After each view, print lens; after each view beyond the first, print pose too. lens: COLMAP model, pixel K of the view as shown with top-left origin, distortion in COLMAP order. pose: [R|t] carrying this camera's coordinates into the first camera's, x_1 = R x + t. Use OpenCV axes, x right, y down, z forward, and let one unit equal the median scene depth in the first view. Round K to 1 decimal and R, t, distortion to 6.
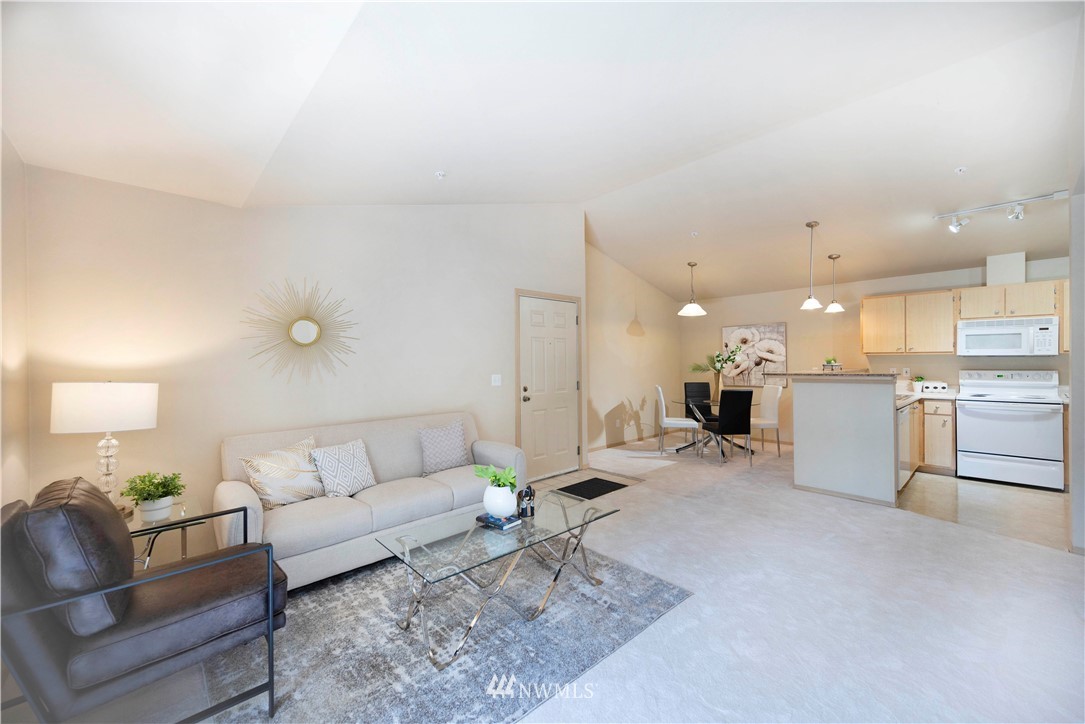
lens RADIAL K [[437.5, 0, 546.0], [0, 437.5, 363.8], [0, 0, 1]] dist [-0.002173, -0.000495]
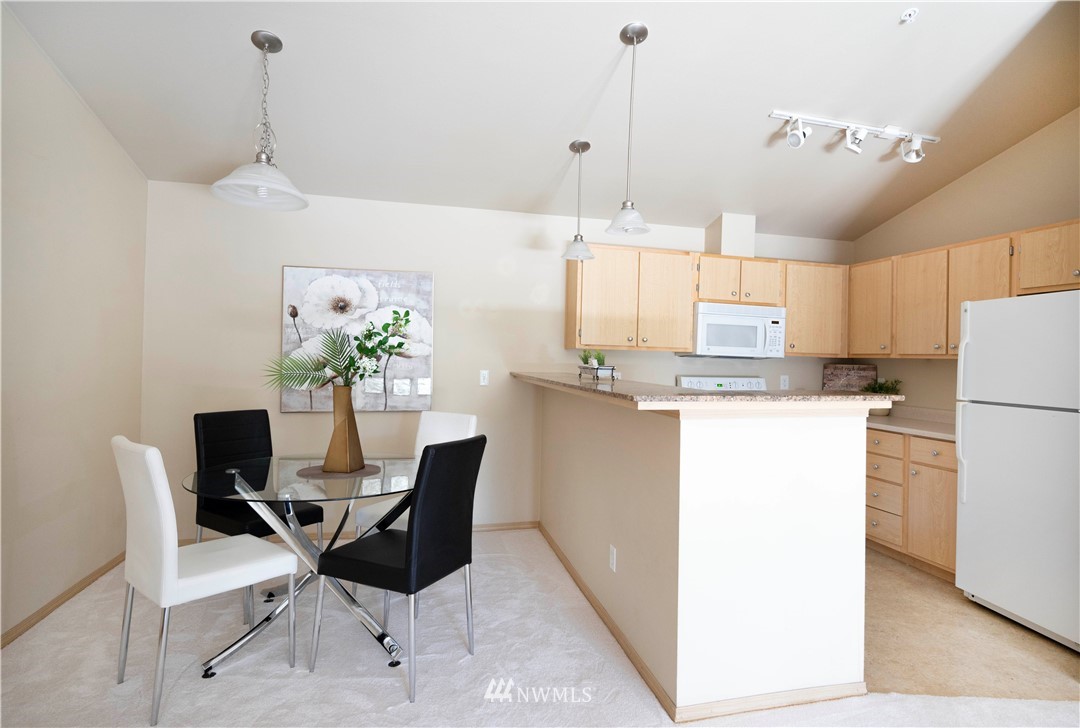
lens RADIAL K [[577.6, 0, 571.7], [0, 577.6, 353.7], [0, 0, 1]] dist [-0.003900, 0.001155]
pose [[0.472131, 0.028936, 0.881053, 0.091460], [-0.023257, 0.999522, -0.020364, 0.001409], [-0.881221, -0.010877, 0.472579, 0.723219]]
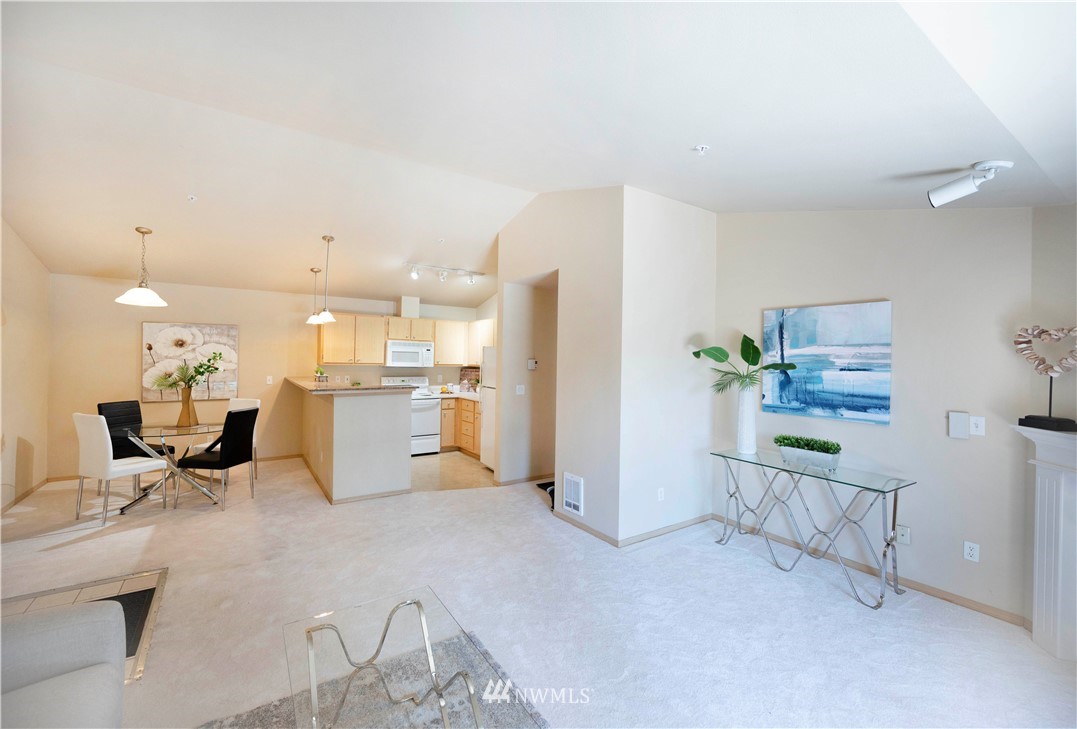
lens RADIAL K [[434.3, 0, 521.4], [0, 434.3, 357.1], [0, 0, 1]] dist [-0.002173, -0.000495]
pose [[0.174153, 0.015762, 0.984592, -0.276680], [-0.013973, 0.999811, -0.013534, -0.033802], [-0.984620, -0.011400, 0.174340, 0.349239]]
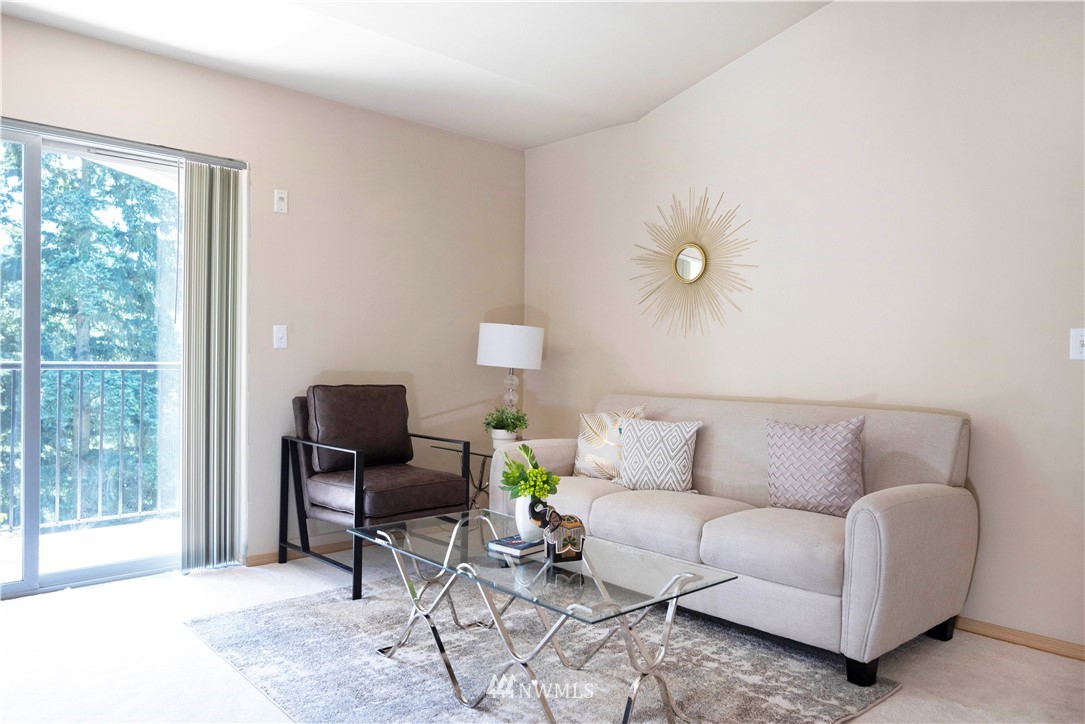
lens RADIAL K [[749.7, 0, 553.8], [0, 749.7, 369.3], [0, 0, 1]] dist [-0.003740, 0.000795]
pose [[0.001767, 0.028903, -0.999581, 0.410755], [-0.021203, 0.999359, 0.028859, 0.041780], [0.999774, 0.021143, 0.002379, 0.475552]]
